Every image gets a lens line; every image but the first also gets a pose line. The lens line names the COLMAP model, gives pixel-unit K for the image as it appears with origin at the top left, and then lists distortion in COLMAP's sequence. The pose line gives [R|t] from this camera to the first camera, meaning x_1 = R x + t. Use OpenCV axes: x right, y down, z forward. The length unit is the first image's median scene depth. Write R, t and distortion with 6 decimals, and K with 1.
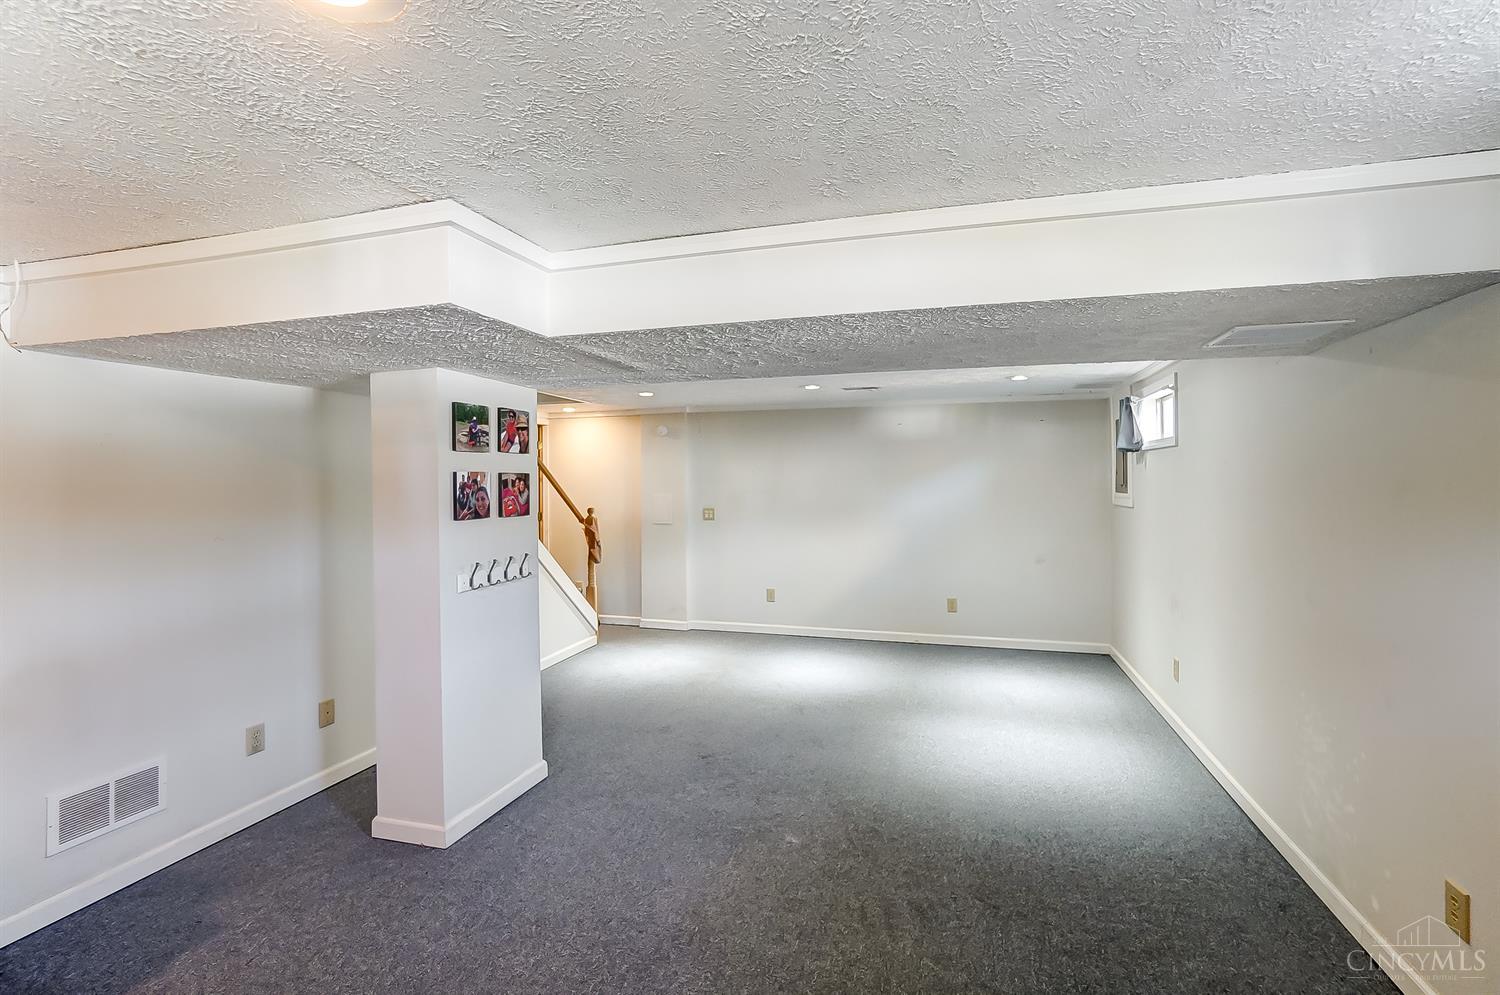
lens RADIAL K [[674.9, 0, 753.3], [0, 674.9, 487.8], [0, 0, 1]] dist [-0.004178, 0.000443]
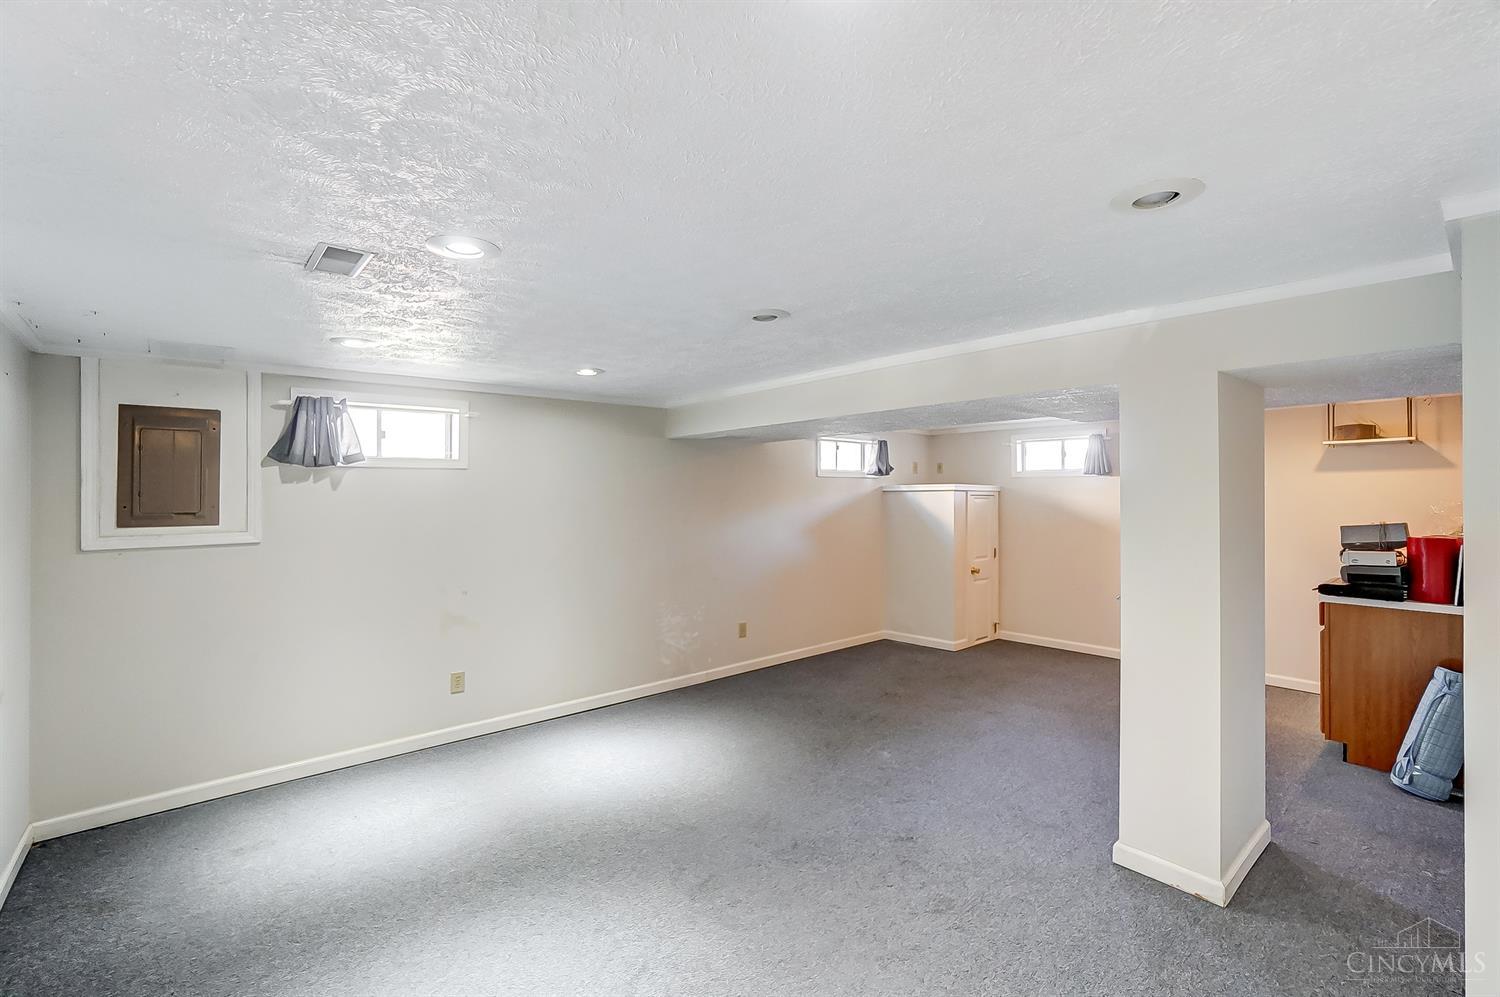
lens RADIAL K [[674.9, 0, 753.3], [0, 674.9, 488.8], [0, 0, 1]] dist [-0.004178, 0.000443]
pose [[-0.848261, 0.013193, 0.529415, -0.397784], [0.018001, 0.999830, 0.003927, -0.031112], [-0.529273, 0.012861, -0.848354, 2.038629]]
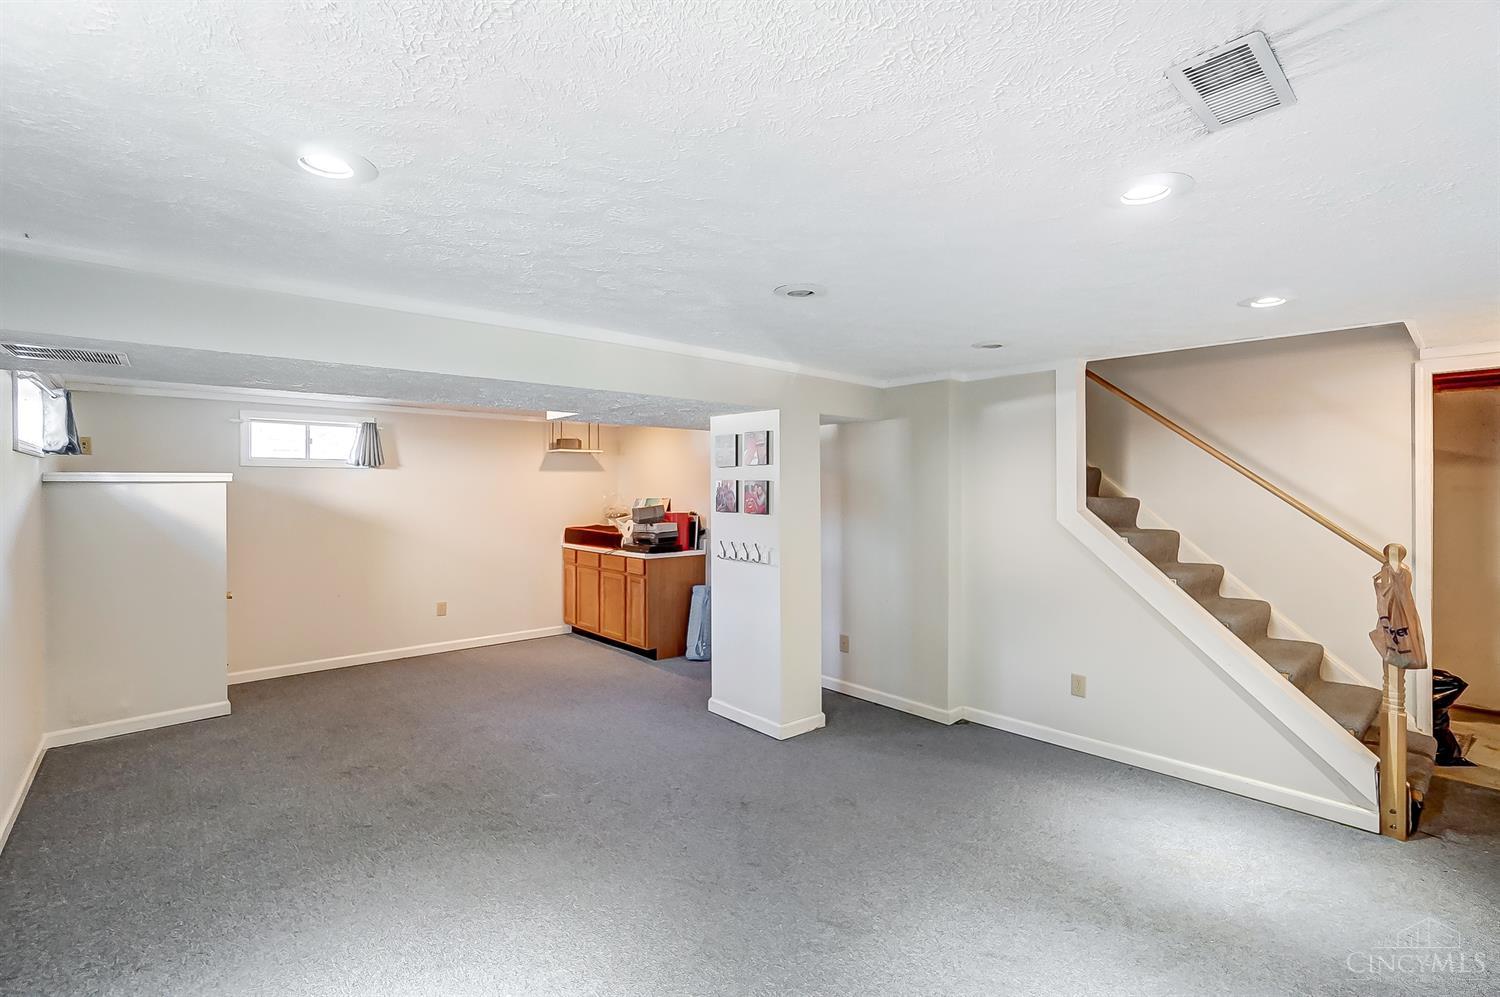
lens RADIAL K [[674.9, 0, 753.3], [0, 674.9, 488.8], [0, 0, 1]] dist [-0.004178, 0.000443]
pose [[-0.522261, 0.010262, -0.852724, 0.758806], [-0.009224, 0.999801, 0.017681, -0.028880], [0.852736, 0.017099, -0.522063, 1.672907]]
